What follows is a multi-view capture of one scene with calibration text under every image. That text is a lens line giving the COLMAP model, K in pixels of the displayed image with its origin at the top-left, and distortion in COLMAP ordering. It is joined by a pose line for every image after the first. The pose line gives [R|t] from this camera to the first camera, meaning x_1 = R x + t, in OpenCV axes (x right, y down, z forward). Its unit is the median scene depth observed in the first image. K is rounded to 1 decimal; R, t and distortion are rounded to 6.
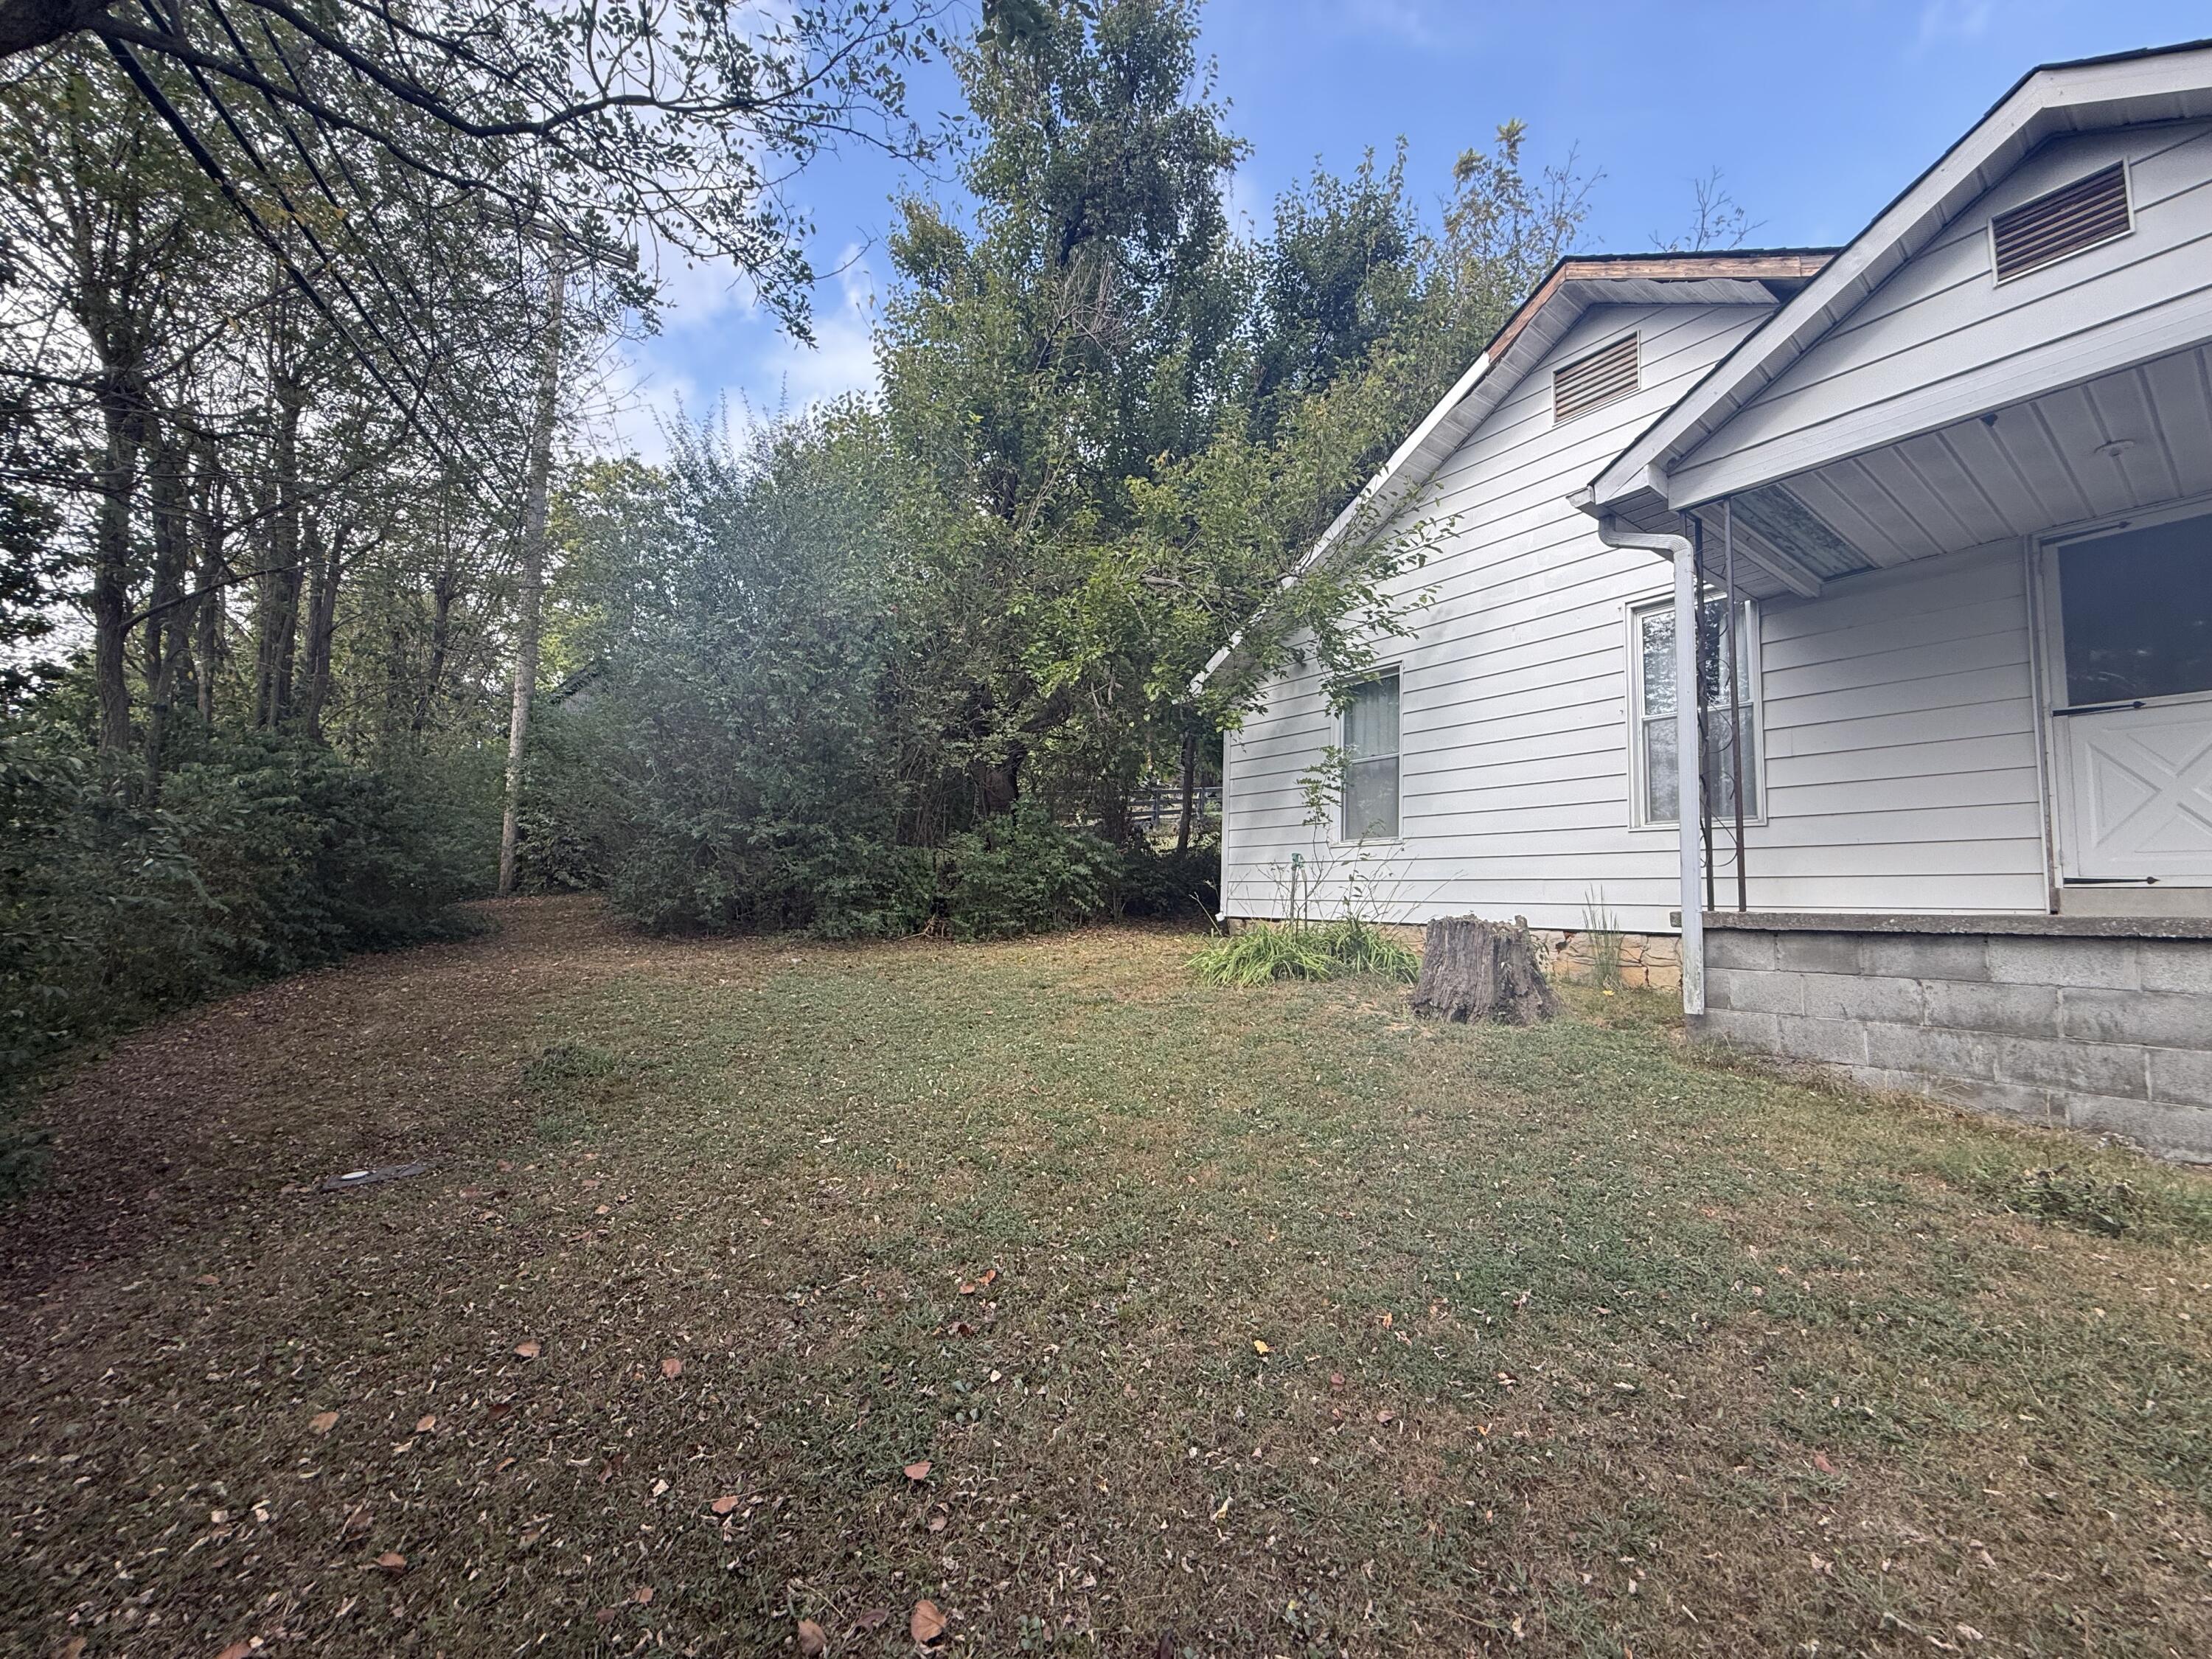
lens RADIAL K [[890.3, 0, 1108.5], [0, 890.3, 829.4], [0, 0, 1]] dist [-0.000930, -0.000032]
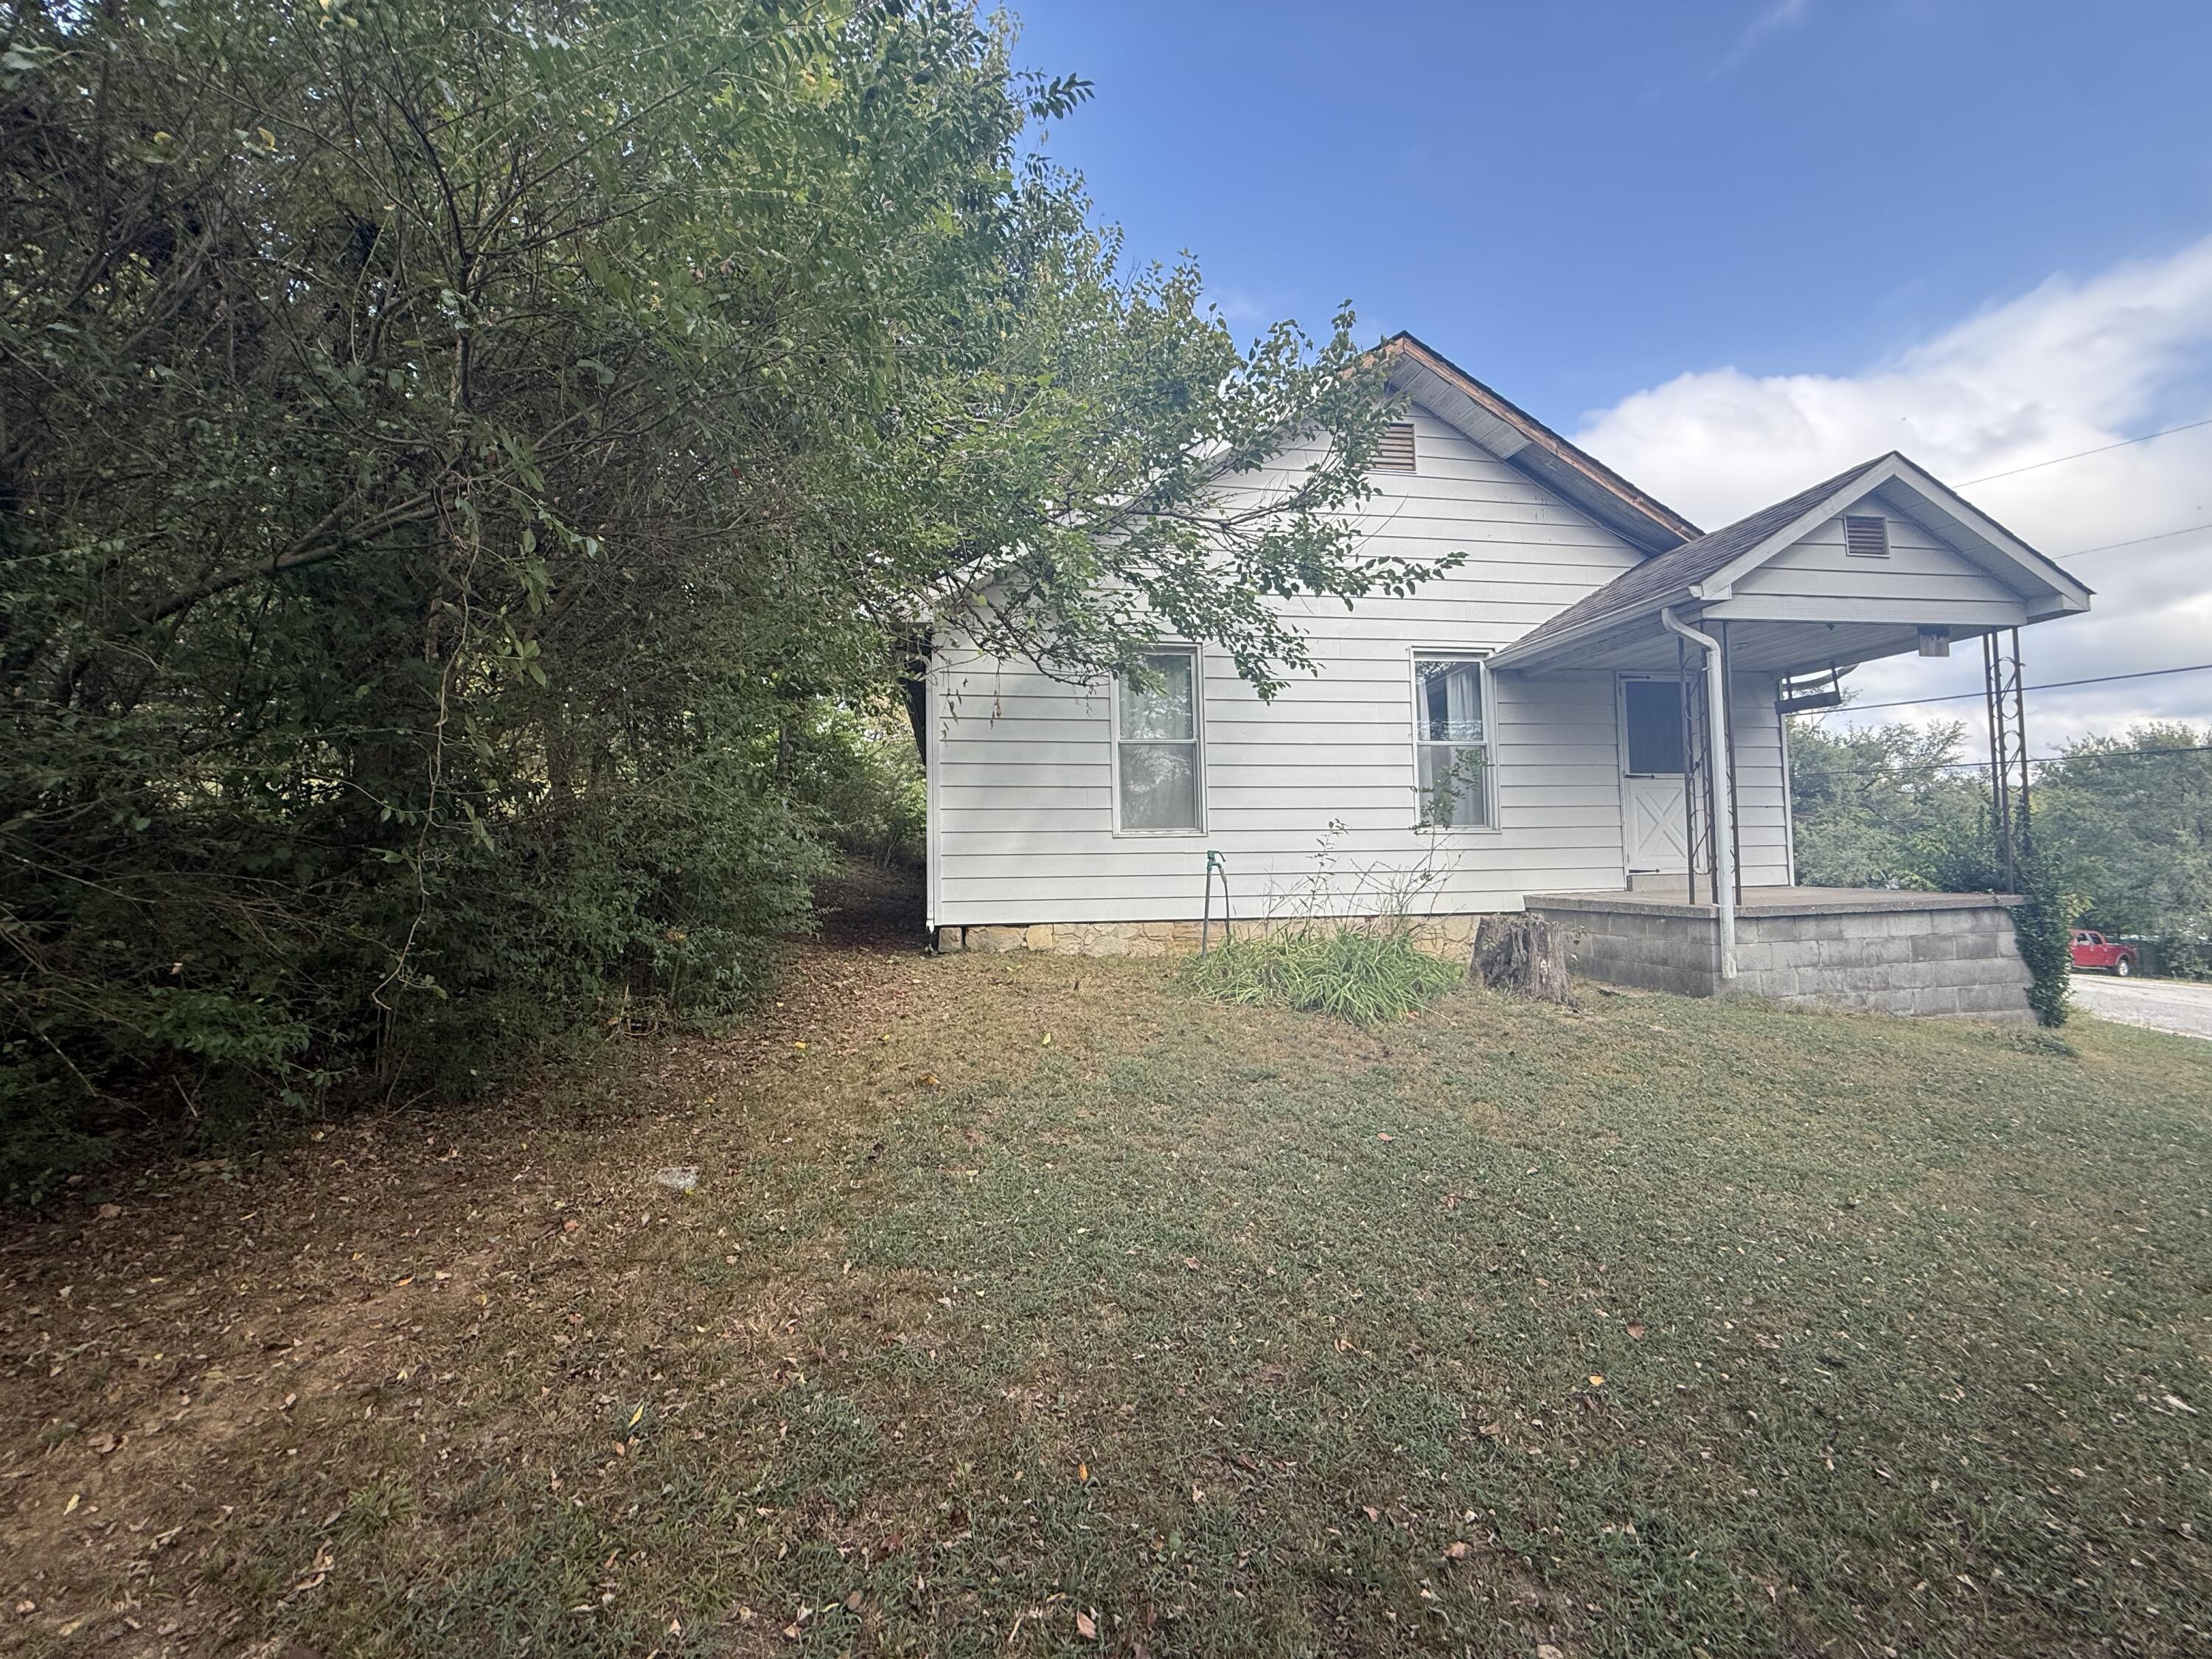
lens RADIAL K [[890.3, 0, 1105.0], [0, 890.3, 824.3], [0, 0, 1]] dist [-0.000930, -0.000032]
pose [[0.449290, 0.008331, 0.893347, -1.083990], [-0.052245, 0.998490, 0.016963, -0.012771], [-0.891857, -0.054294, 0.449047, 1.259743]]
